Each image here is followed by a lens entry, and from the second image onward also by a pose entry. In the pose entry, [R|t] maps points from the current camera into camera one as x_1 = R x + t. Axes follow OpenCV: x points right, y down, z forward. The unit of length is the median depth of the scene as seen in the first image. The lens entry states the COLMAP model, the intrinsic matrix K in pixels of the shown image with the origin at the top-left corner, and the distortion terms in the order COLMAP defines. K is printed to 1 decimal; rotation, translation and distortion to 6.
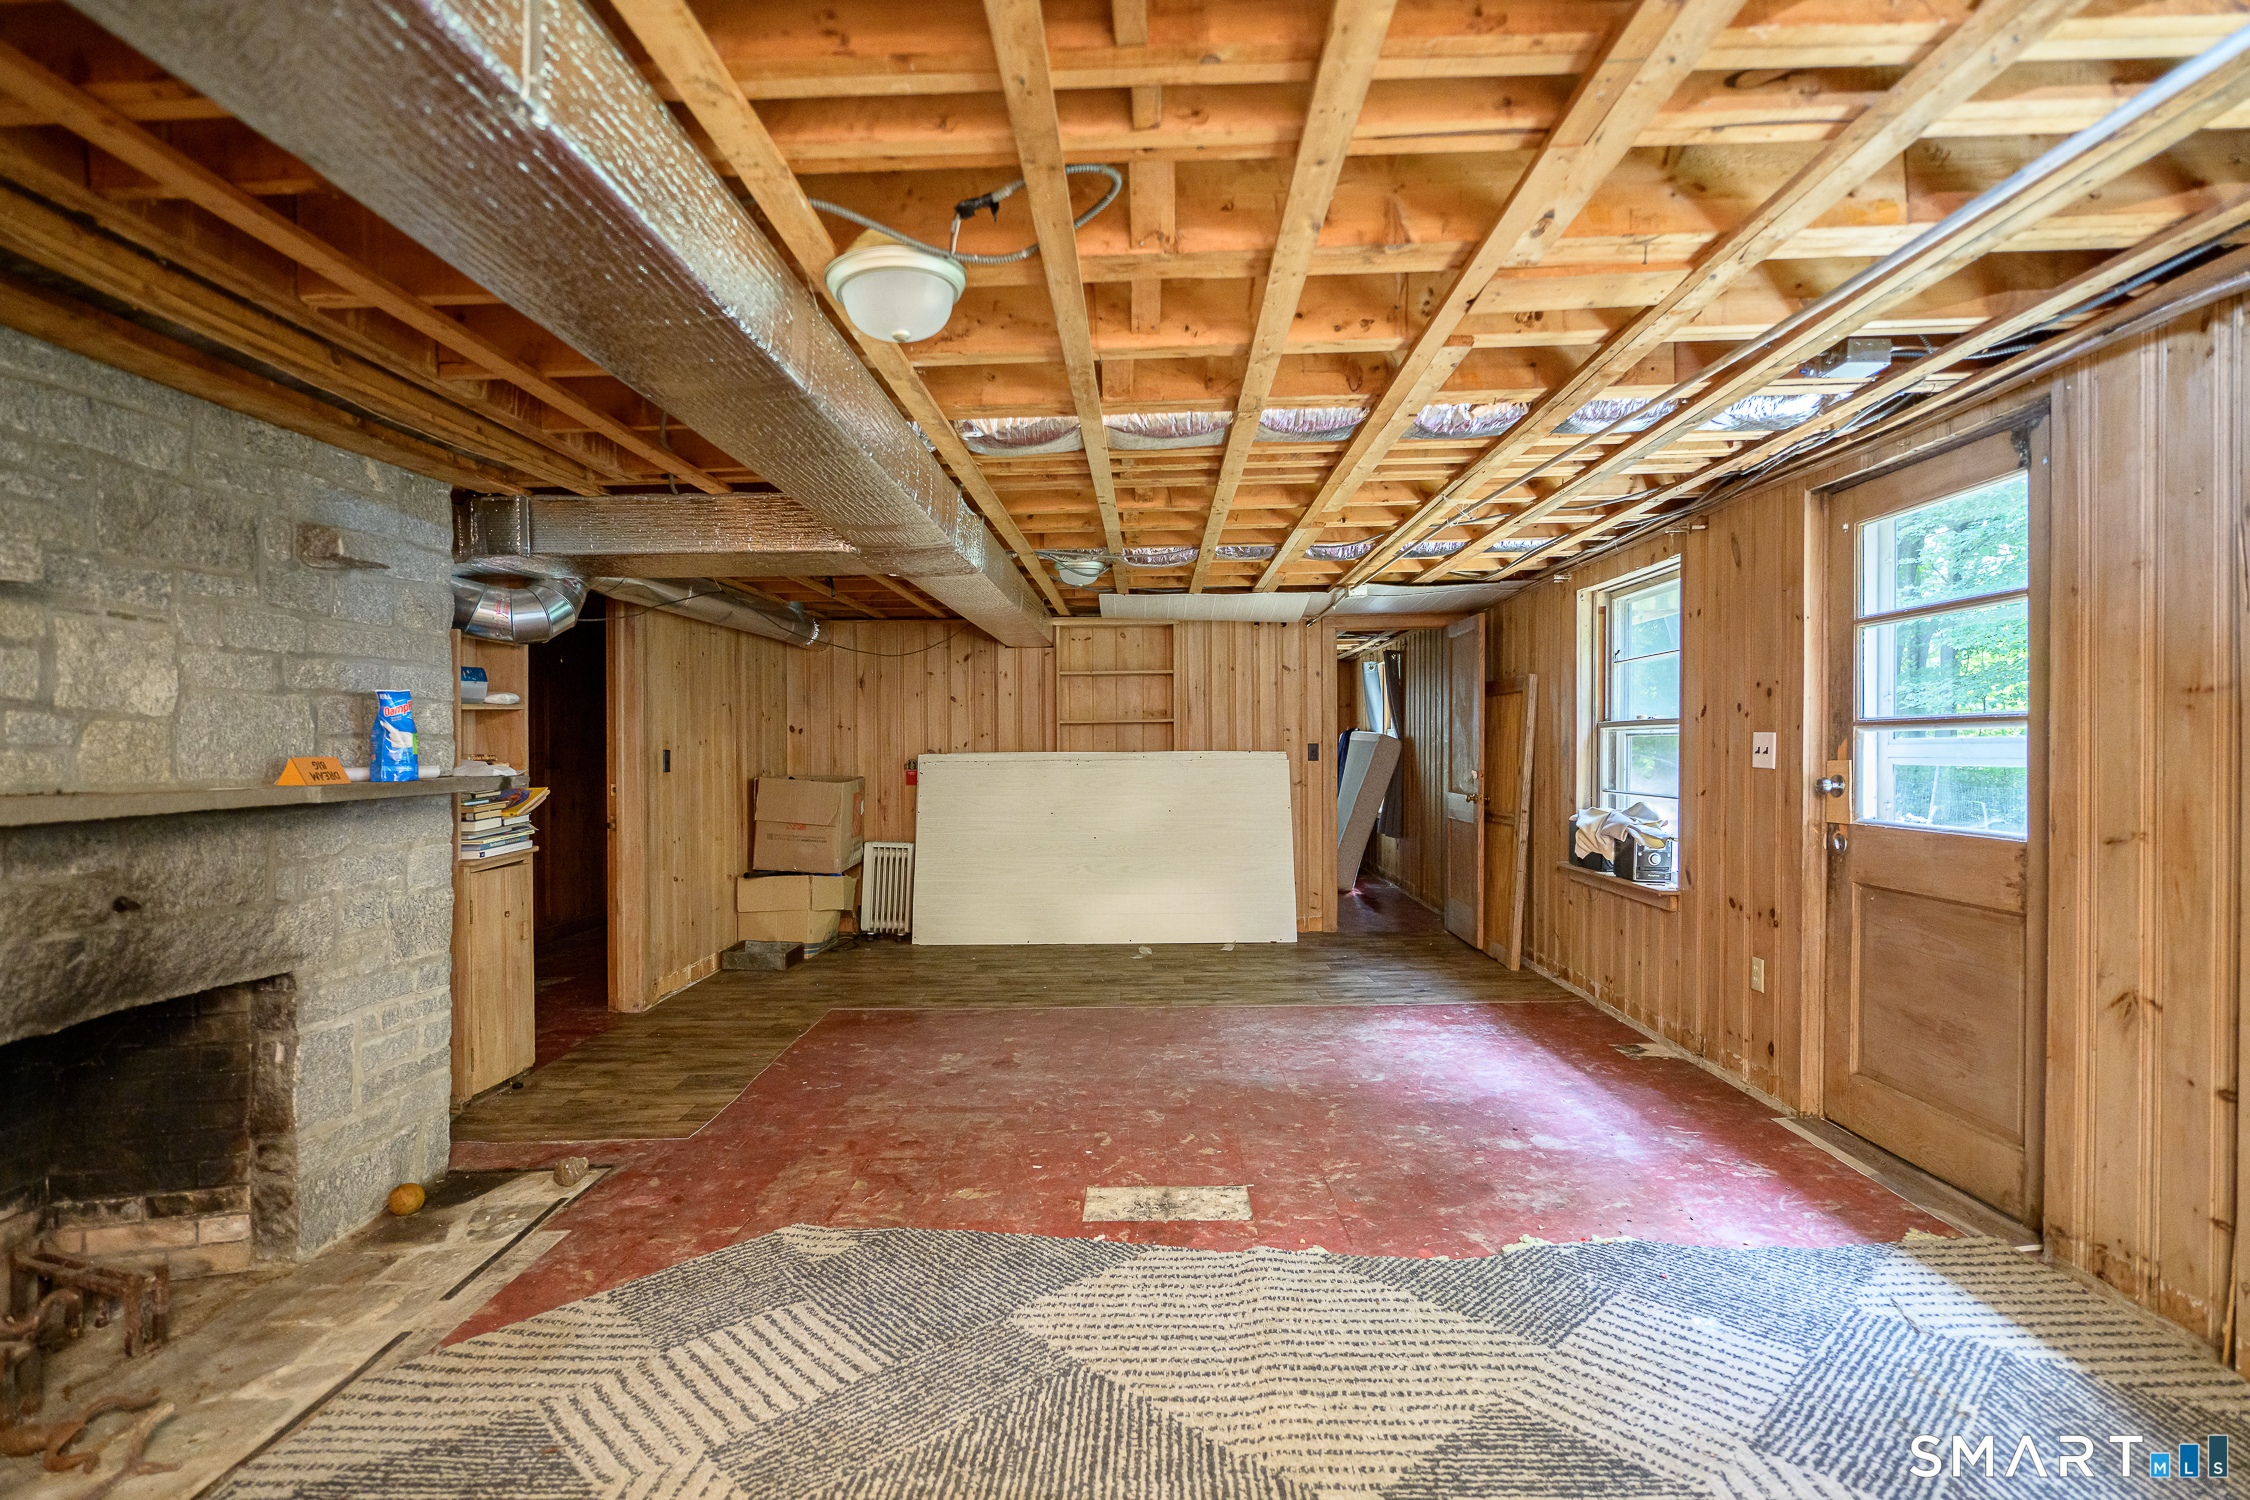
lens RADIAL K [[1108.9, 0, 1115.4], [0, 1108.9, 752.1], [0, 0, 1]] dist [-0.004006, -0.000104]
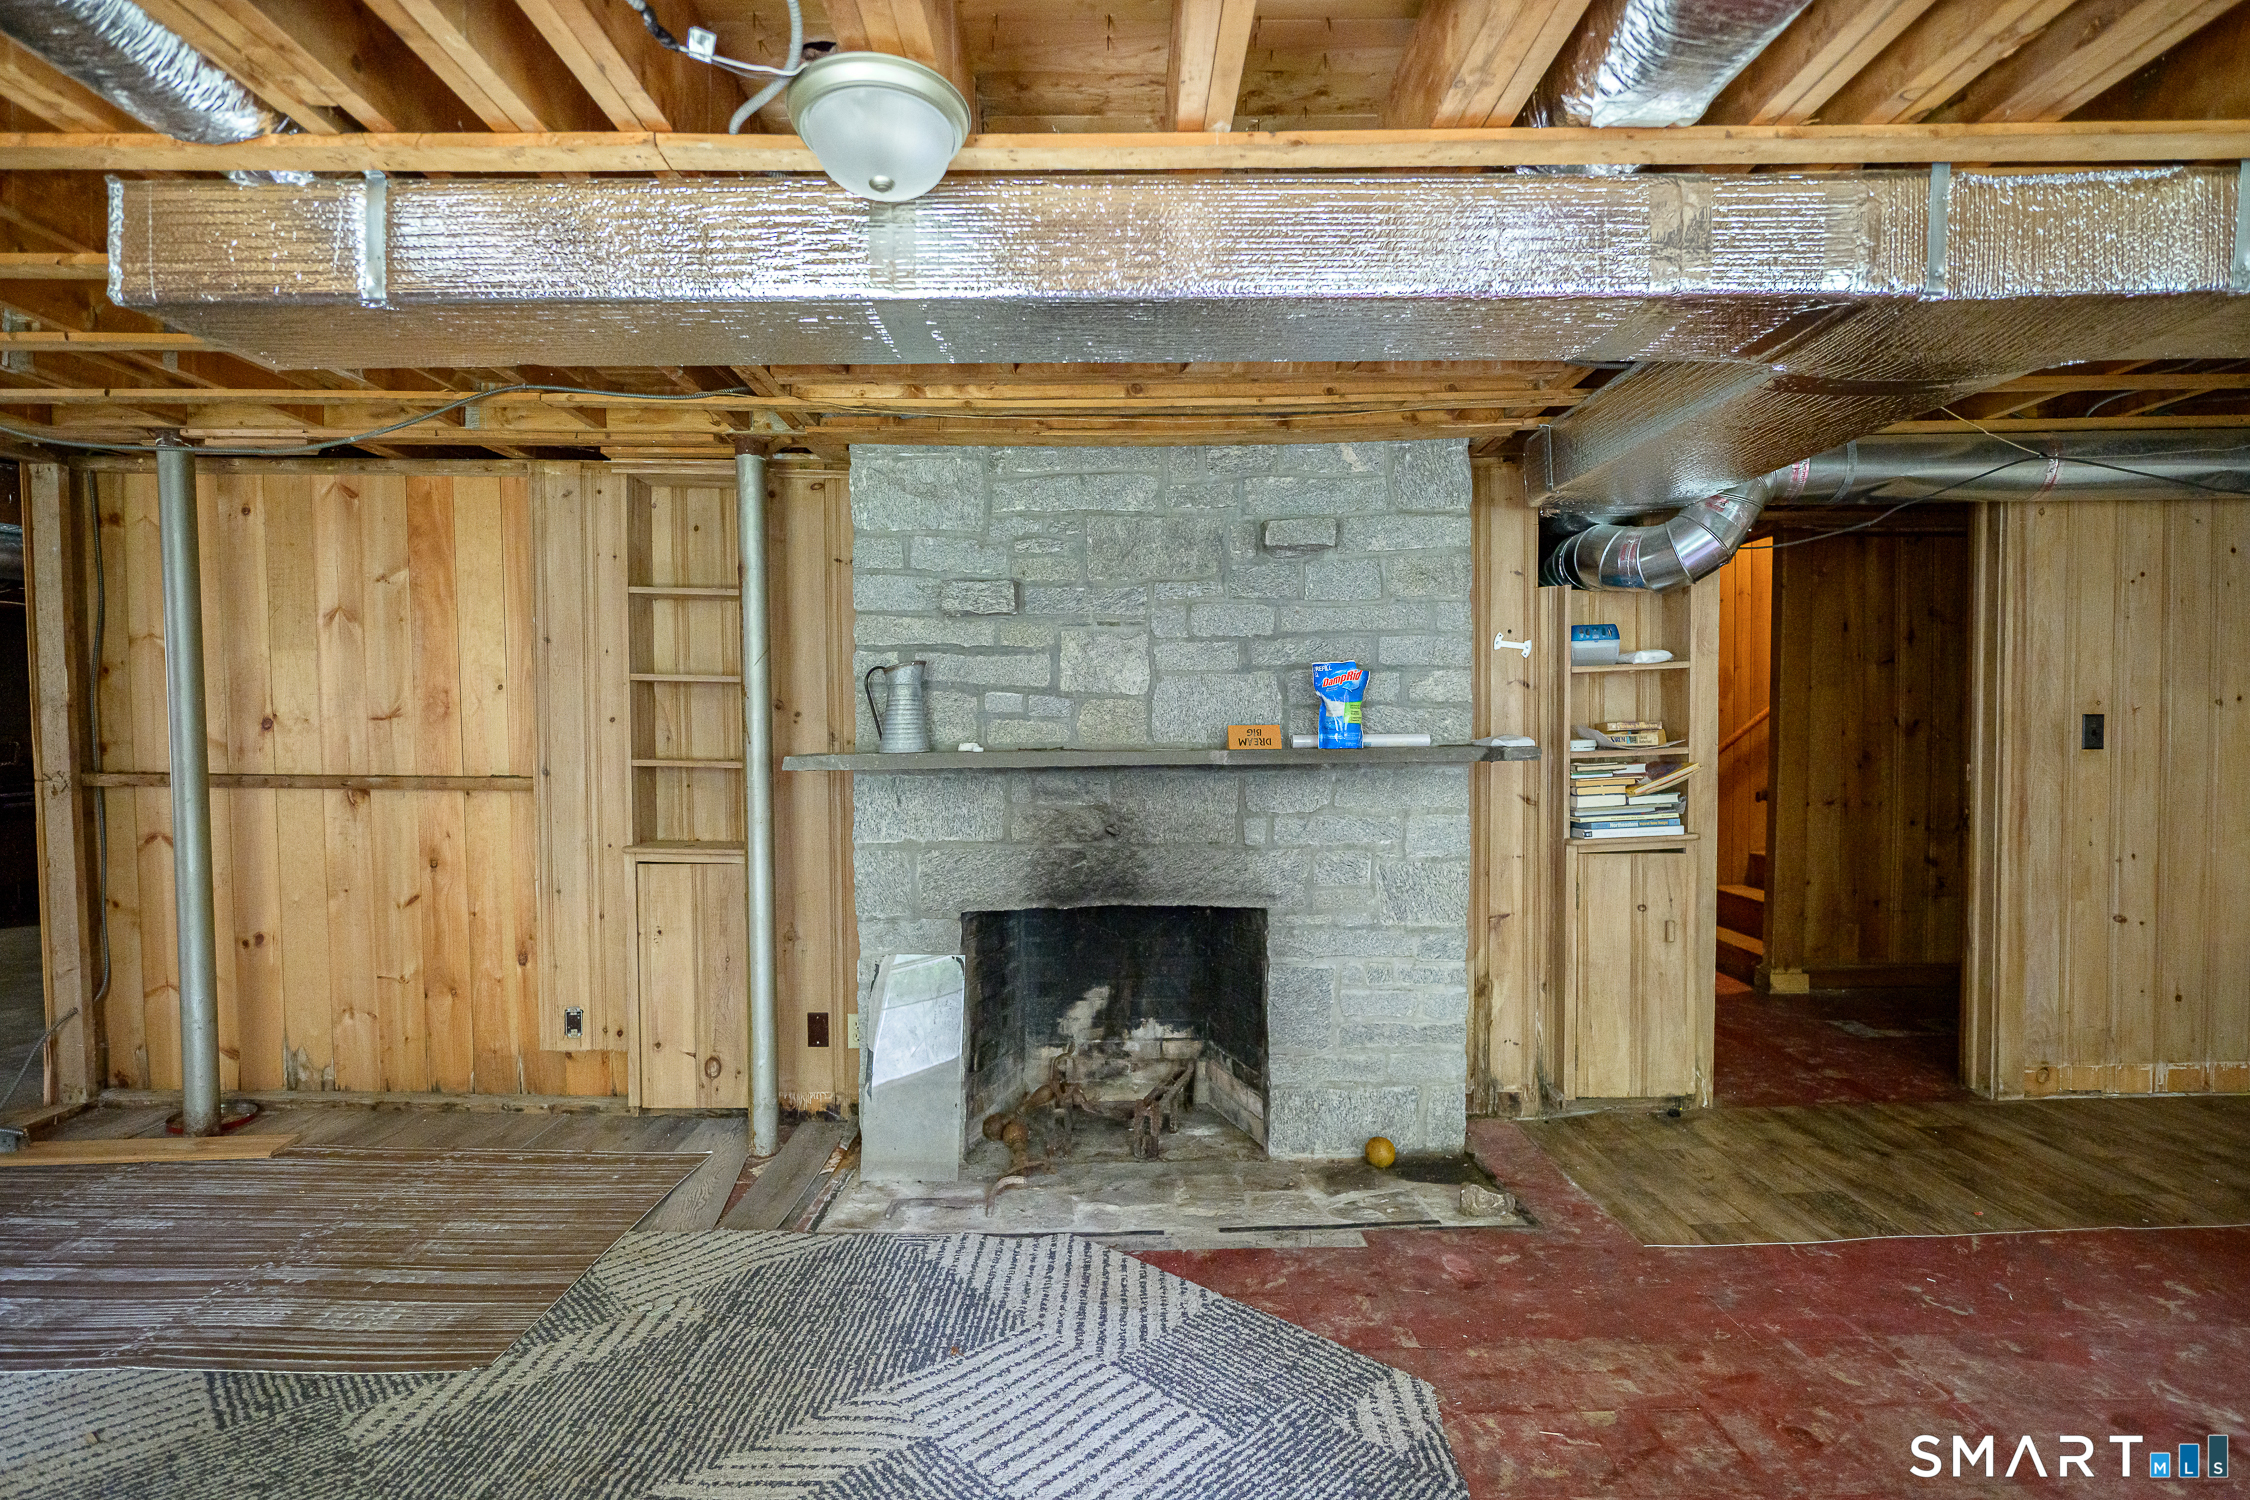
lens RADIAL K [[1108.9, 0, 1115.1], [0, 1108.9, 757.6], [0, 0, 1]] dist [-0.004006, -0.000104]
pose [[0.027166, 0.034482, -0.999036, 0.437766], [0.003861, 0.999394, 0.034599, -0.002598], [0.999623, -0.004797, 0.027016, 0.841870]]
